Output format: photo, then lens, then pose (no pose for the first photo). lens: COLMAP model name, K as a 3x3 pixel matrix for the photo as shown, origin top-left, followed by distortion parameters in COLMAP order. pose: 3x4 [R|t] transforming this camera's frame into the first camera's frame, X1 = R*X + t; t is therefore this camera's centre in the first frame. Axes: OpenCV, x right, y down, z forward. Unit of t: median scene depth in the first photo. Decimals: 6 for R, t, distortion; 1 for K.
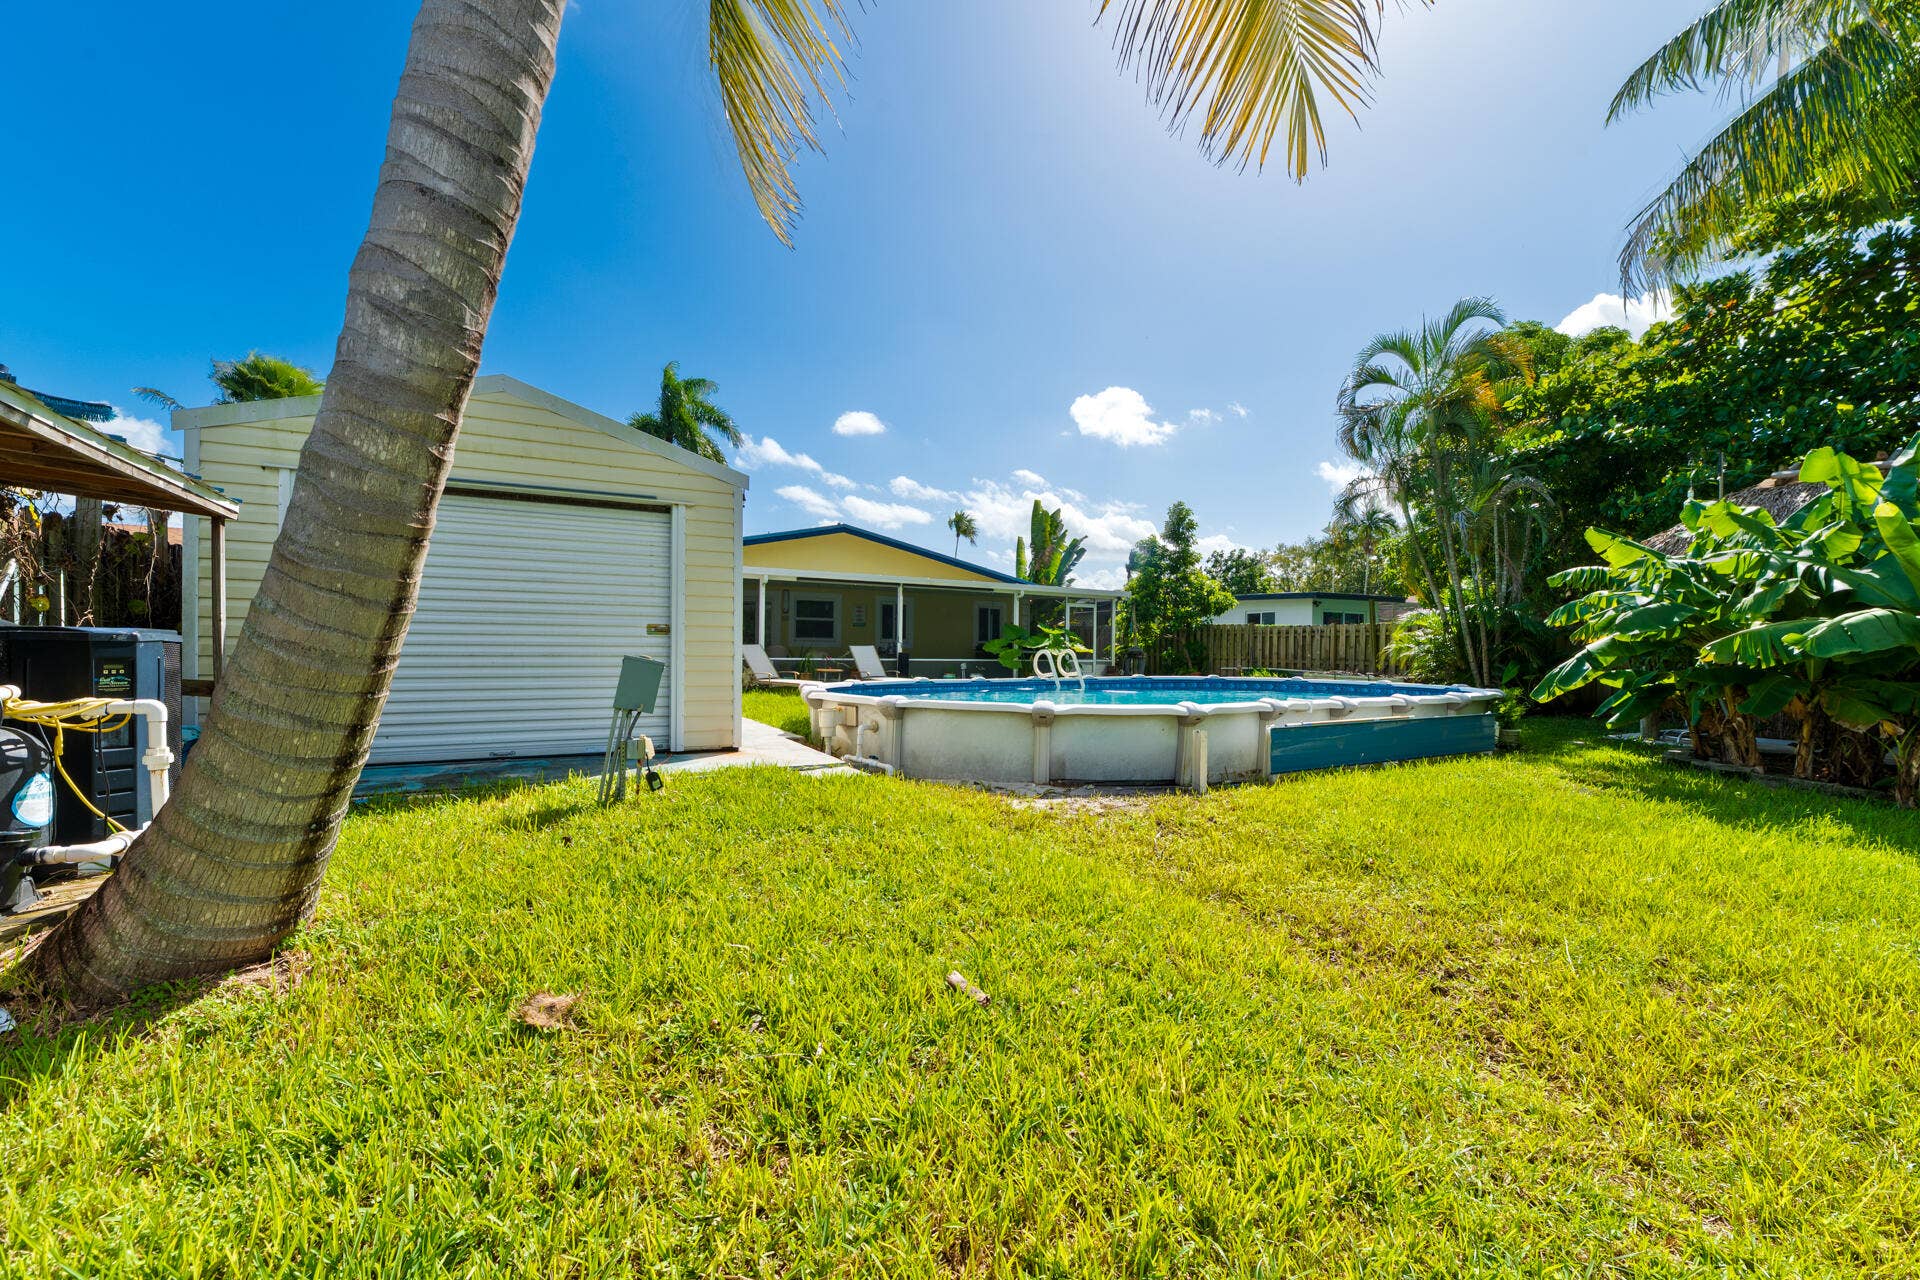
lens RADIAL K [[788.4, 0, 968.0], [0, 788.4, 634.6], [0, 0, 1]] dist [0.001304, 0.000140]
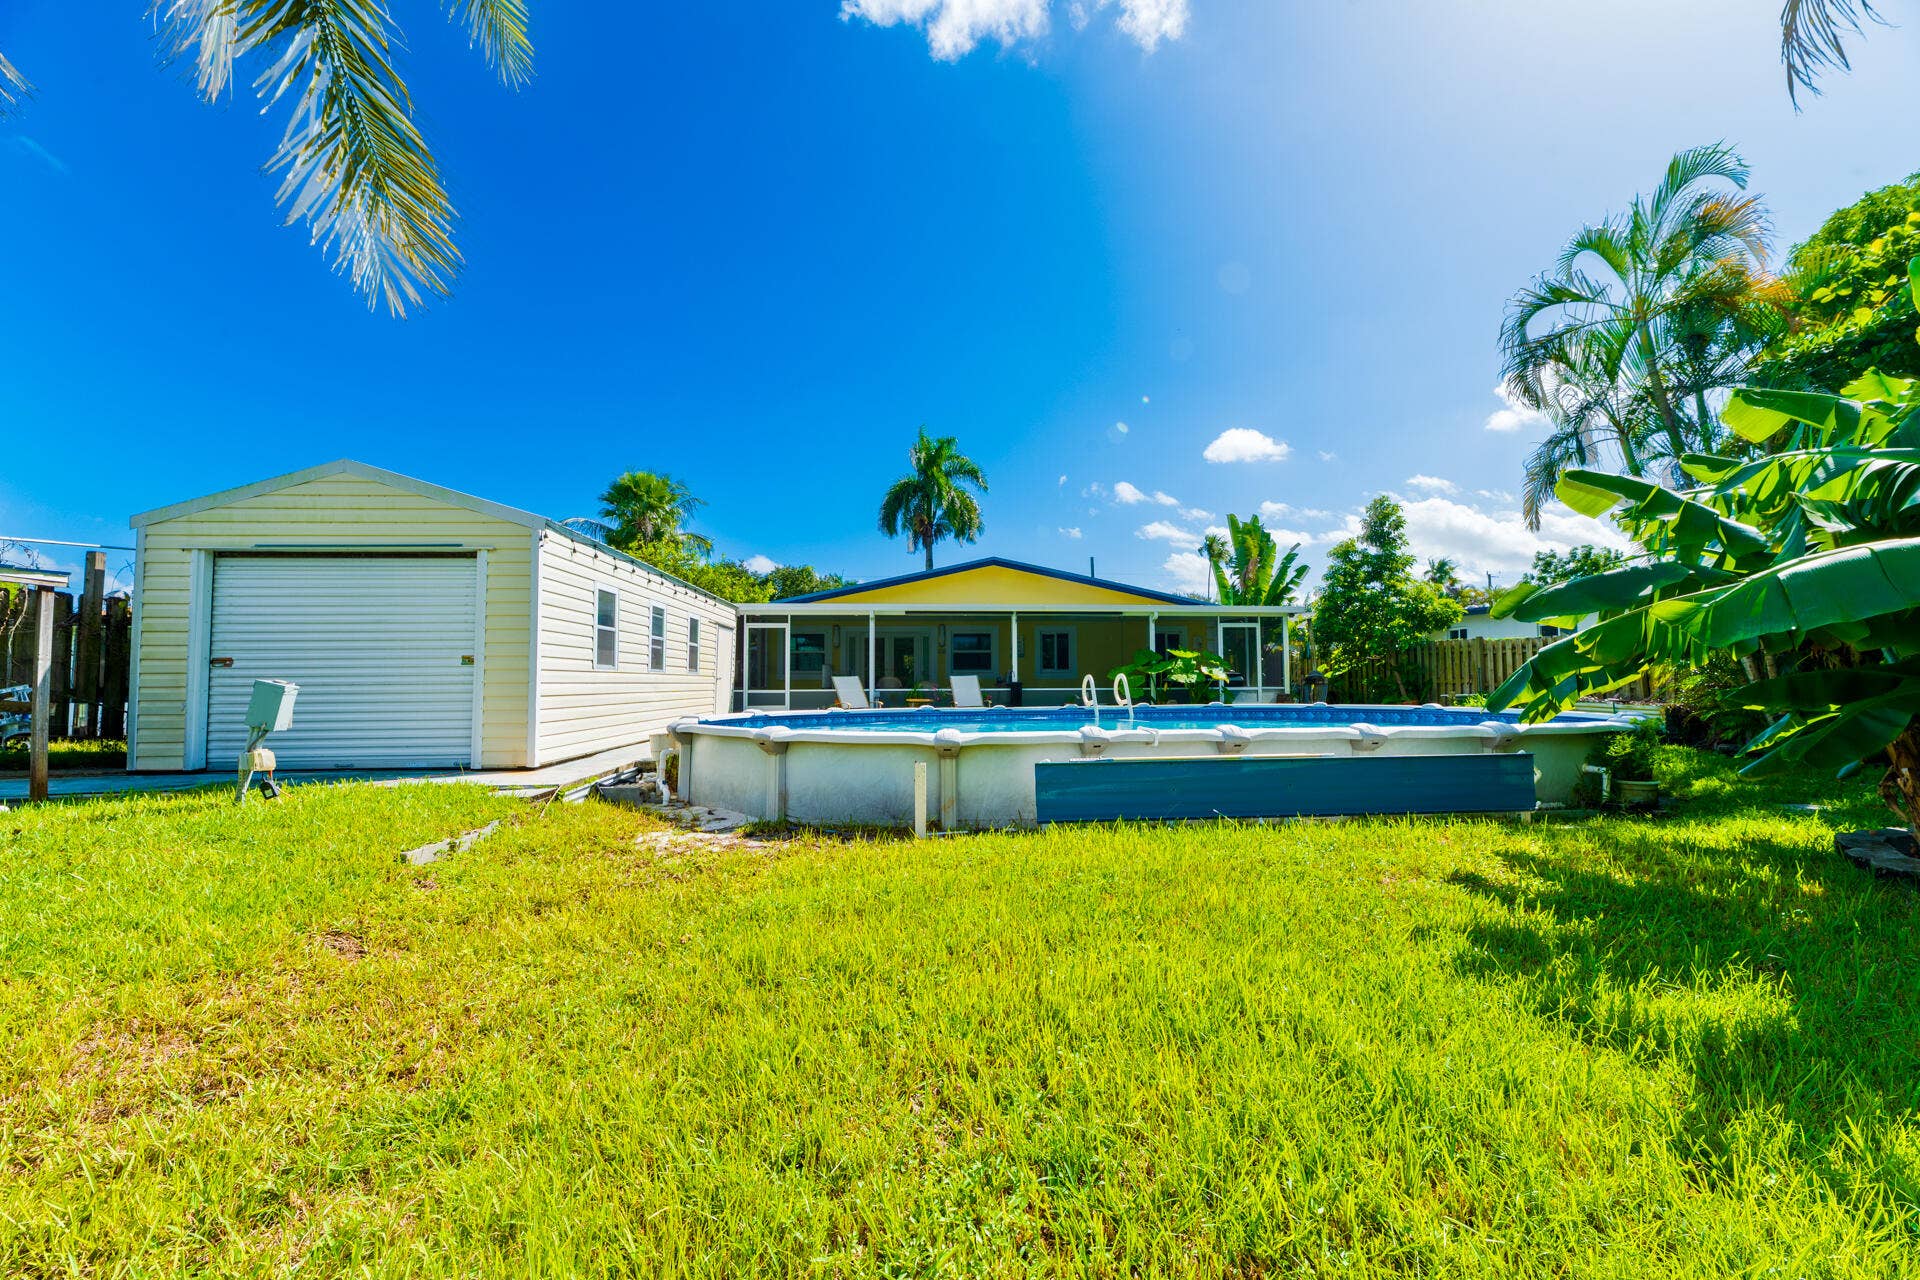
lens RADIAL K [[764.7, 0, 962.7], [0, 764.7, 638.3], [0, 0, 1]] dist [-0.001745, -0.000108]
pose [[0.906245, -0.041082, -0.420751, 0.256970], [0.024061, 0.998666, -0.045685, 0.010385], [0.422067, 0.031278, 0.906025, 0.108457]]
